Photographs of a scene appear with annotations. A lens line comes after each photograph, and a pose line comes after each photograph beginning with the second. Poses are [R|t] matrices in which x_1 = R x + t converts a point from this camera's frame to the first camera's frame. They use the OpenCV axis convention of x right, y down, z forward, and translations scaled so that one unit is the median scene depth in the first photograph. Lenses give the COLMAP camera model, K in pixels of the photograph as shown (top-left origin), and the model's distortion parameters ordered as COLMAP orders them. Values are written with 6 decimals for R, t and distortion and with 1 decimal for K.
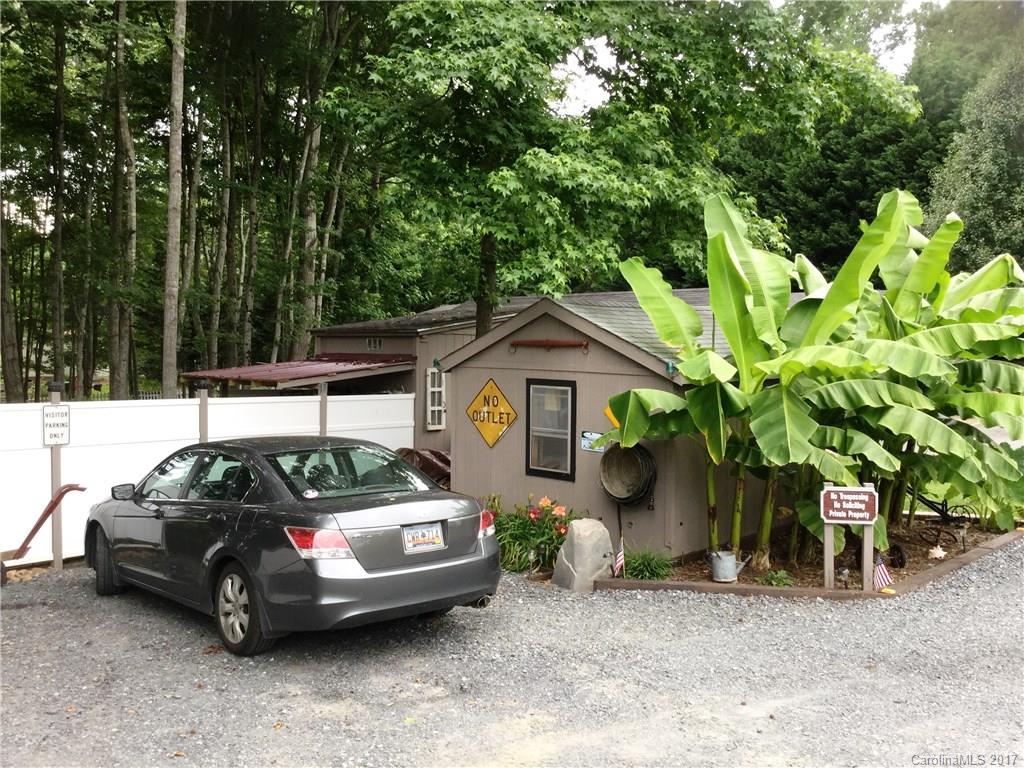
lens RADIAL K [[932.5, 0, 512.0], [0, 932.5, 384.0], [0, 0, 1]] dist [0.094035, -0.159671]
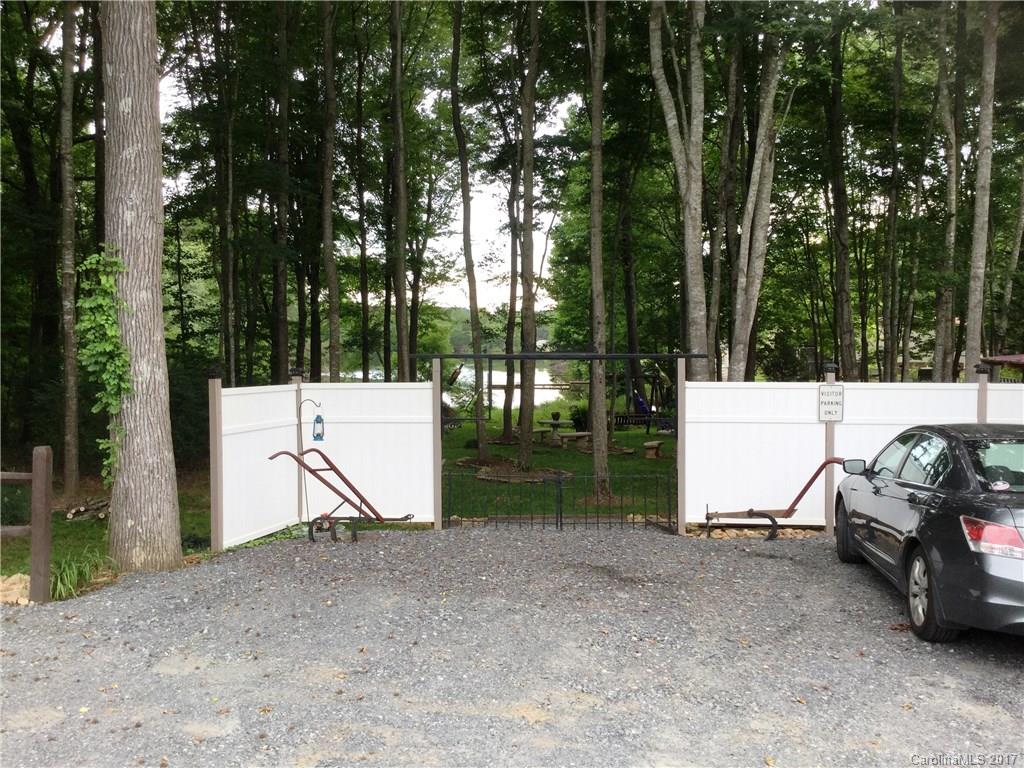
lens RADIAL K [[932.5, 0, 512.0], [0, 932.5, 384.0], [0, 0, 1]] dist [0.094035, -0.159671]
pose [[0.629777, 0.029037, -0.776233, 0.203578], [-0.018055, 0.999578, 0.022743, 0.004665], [0.776566, -0.000308, 0.630035, 0.038315]]
